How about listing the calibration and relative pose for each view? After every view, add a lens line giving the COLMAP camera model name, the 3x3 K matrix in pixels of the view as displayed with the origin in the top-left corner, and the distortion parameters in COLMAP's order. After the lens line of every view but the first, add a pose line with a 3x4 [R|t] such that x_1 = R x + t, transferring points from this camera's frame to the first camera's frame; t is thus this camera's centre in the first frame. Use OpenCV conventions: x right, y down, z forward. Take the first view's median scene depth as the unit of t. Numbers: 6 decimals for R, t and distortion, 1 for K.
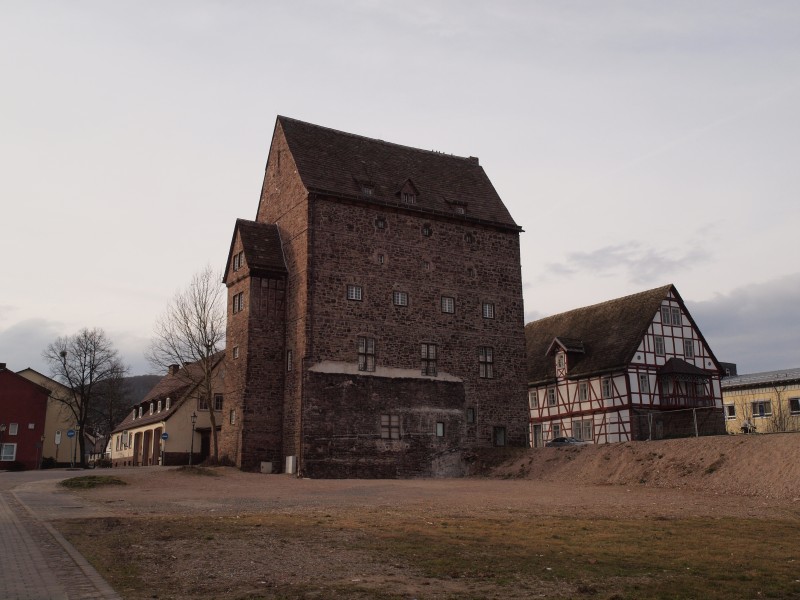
lens RADIAL K [[882.2, 0, 400.8], [0, 882.2, 301.4], [0, 0, 1]] dist [-0.021338, 0.000000]
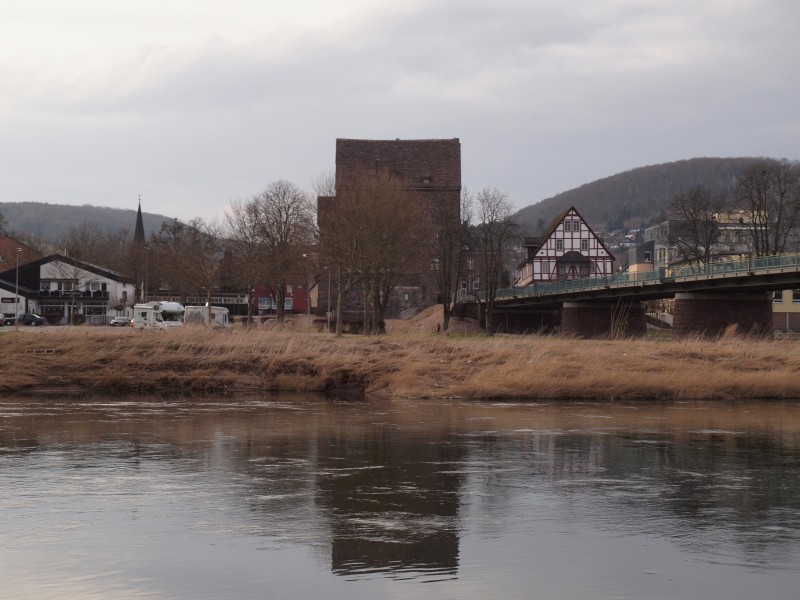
lens RADIAL K [[1630.0, 0, 398.6], [0, 1630.0, 304.1], [0, 0, 1]] dist [0.196869, 0.000000]
pose [[0.851123, 0.000484, -0.524966, 1.701427], [0.098073, 0.982248, 0.159910, -0.375591], [0.515724, -0.187588, 0.835966, -1.839791]]
